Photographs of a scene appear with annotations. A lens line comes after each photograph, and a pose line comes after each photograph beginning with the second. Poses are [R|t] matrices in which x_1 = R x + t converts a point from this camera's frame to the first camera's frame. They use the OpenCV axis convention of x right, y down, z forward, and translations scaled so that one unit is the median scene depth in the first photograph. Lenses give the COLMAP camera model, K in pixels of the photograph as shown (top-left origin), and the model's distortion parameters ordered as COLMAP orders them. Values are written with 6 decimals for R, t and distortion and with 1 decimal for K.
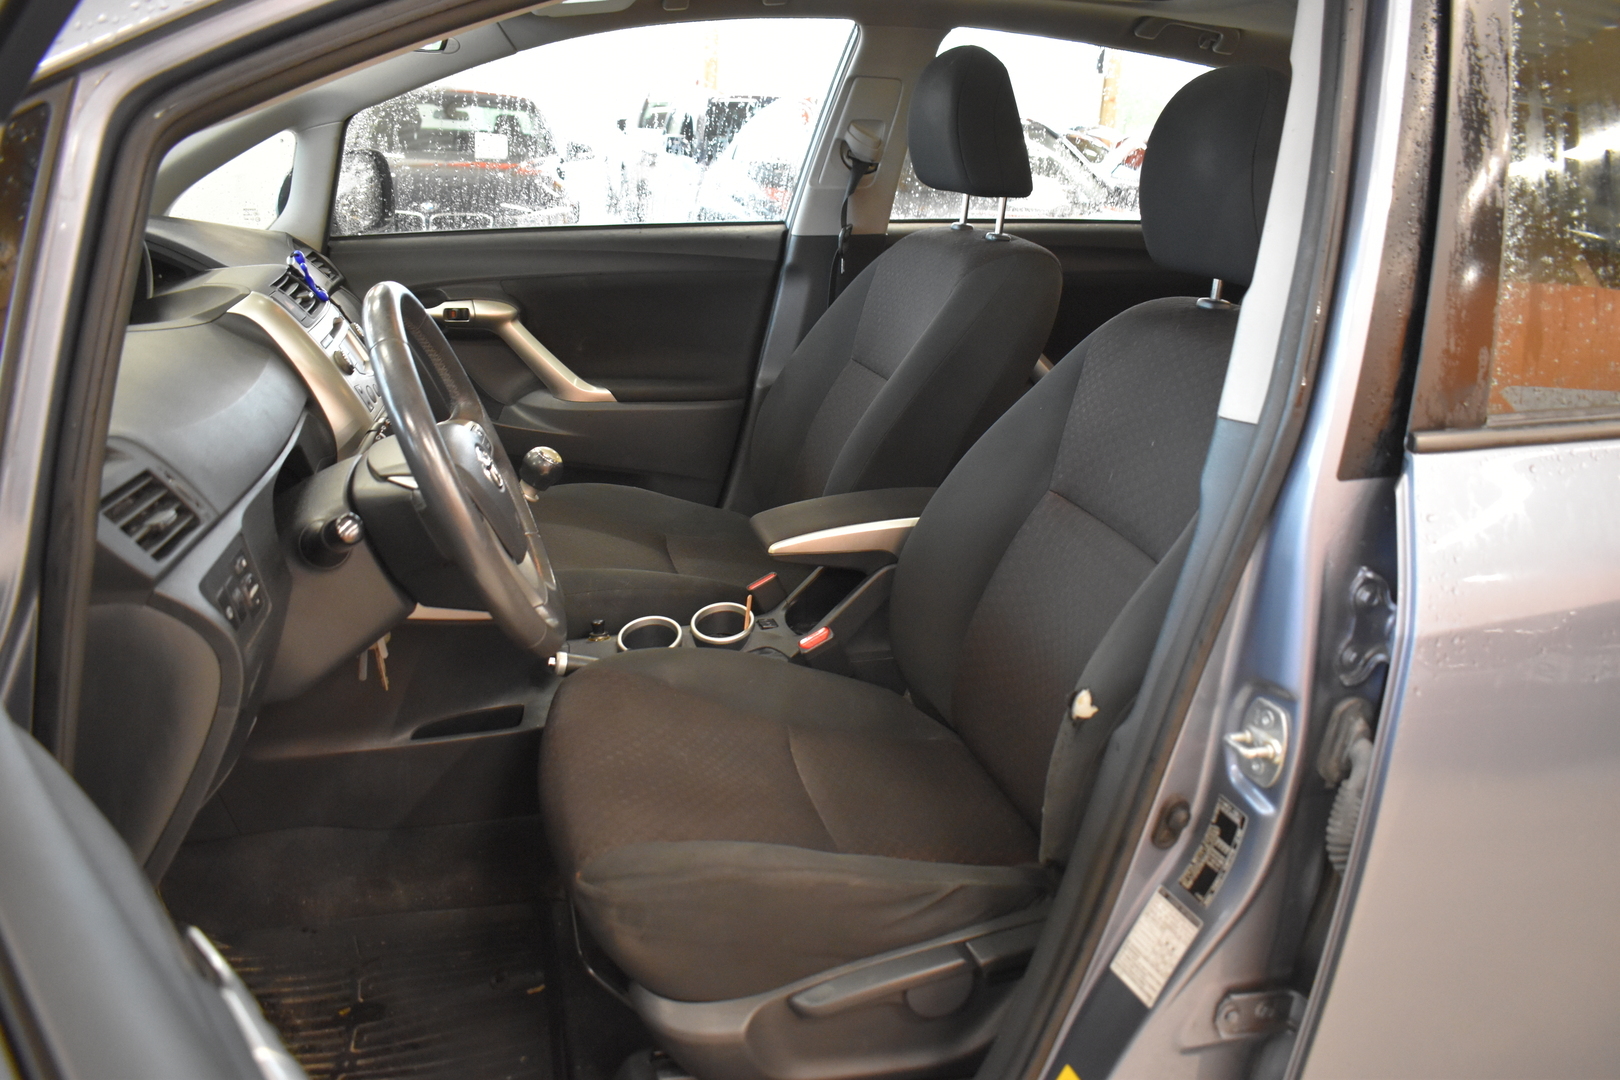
lens RADIAL K [[1193.8, 0, 810.0], [0, 1193.8, 540.0], [0, 0, 1]] dist [-0.128473, 0.045757]
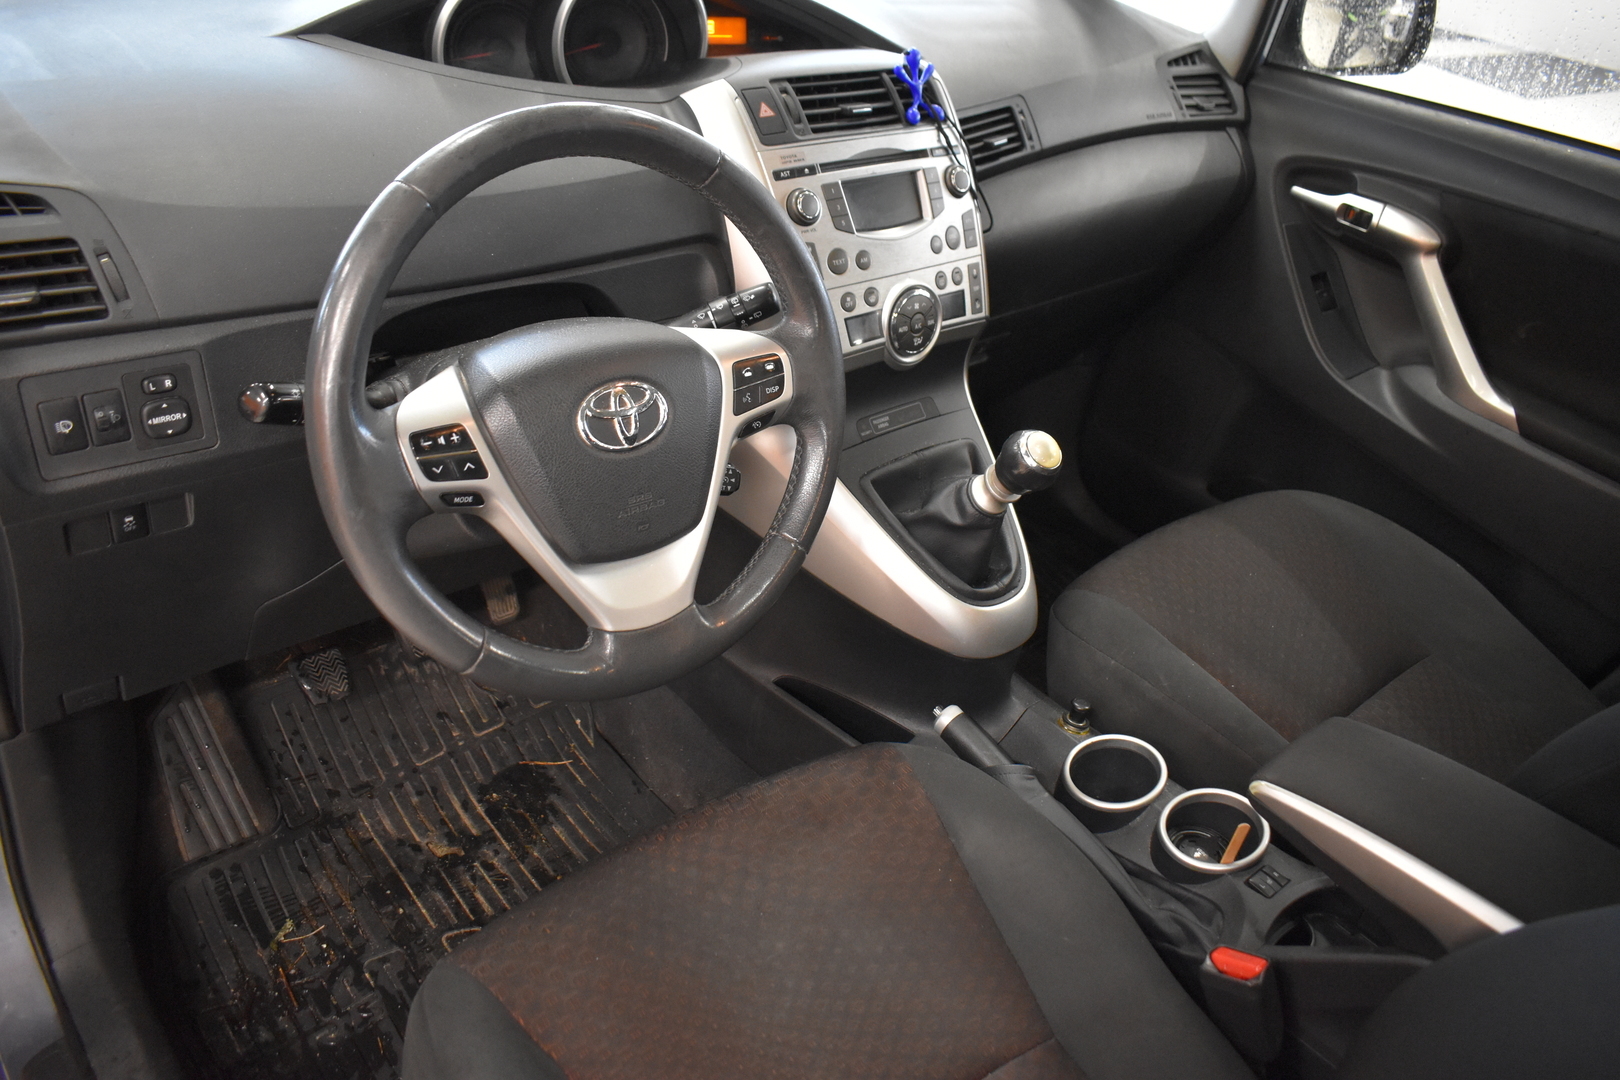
lens RADIAL K [[1193.8, 0, 810.0], [0, 1193.8, 540.0], [0, 0, 1]] dist [-0.128473, 0.045757]
pose [[0.444814, 0.499289, -0.743539, 0.175741], [-0.377516, 0.857361, 0.349876, -0.160745], [0.812171, 0.125068, 0.569856, 0.415416]]
